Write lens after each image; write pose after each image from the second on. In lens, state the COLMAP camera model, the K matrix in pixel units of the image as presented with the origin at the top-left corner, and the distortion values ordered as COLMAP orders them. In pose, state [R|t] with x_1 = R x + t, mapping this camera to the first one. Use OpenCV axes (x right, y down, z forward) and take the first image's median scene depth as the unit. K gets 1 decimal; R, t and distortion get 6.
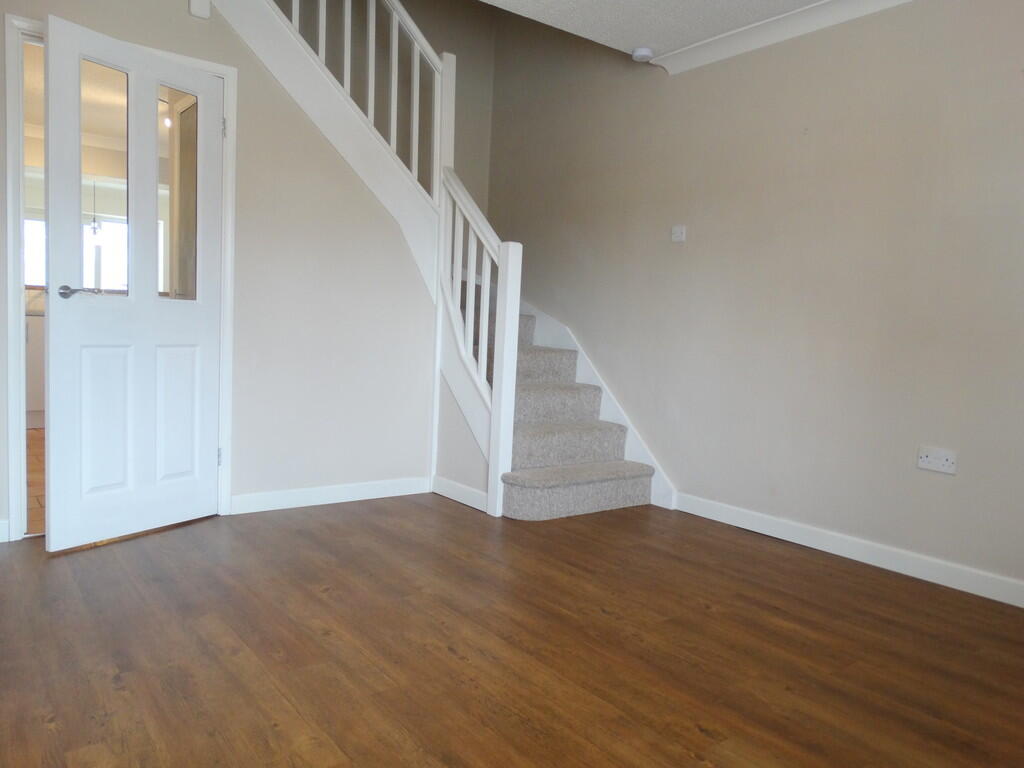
lens RADIAL K [[756.5, 0, 517.9], [0, 756.5, 384.7], [0, 0, 1]] dist [-0.000741, -0.010348]
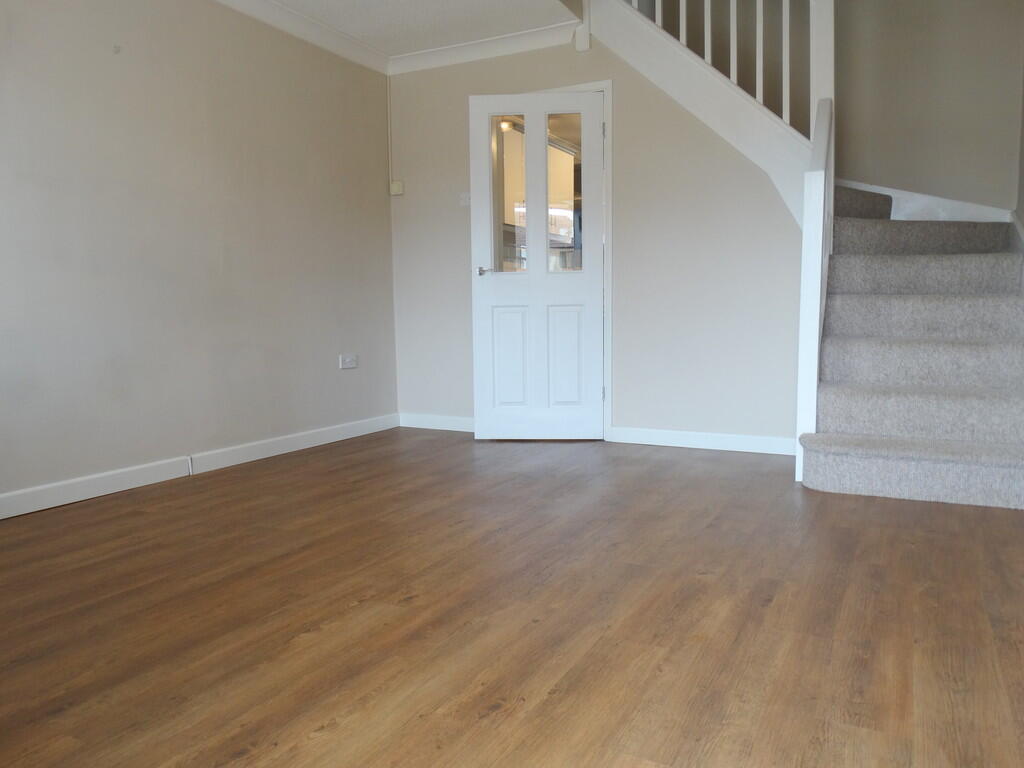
lens RADIAL K [[756.5, 0, 520.6], [0, 756.5, 381.6], [0, 0, 1]] dist [-0.000741, -0.010348]
pose [[0.435544, 0.038774, -0.899332, 0.649099], [-0.036624, 0.999008, 0.025335, 0.046557], [0.899422, 0.021903, 0.436532, 0.313739]]
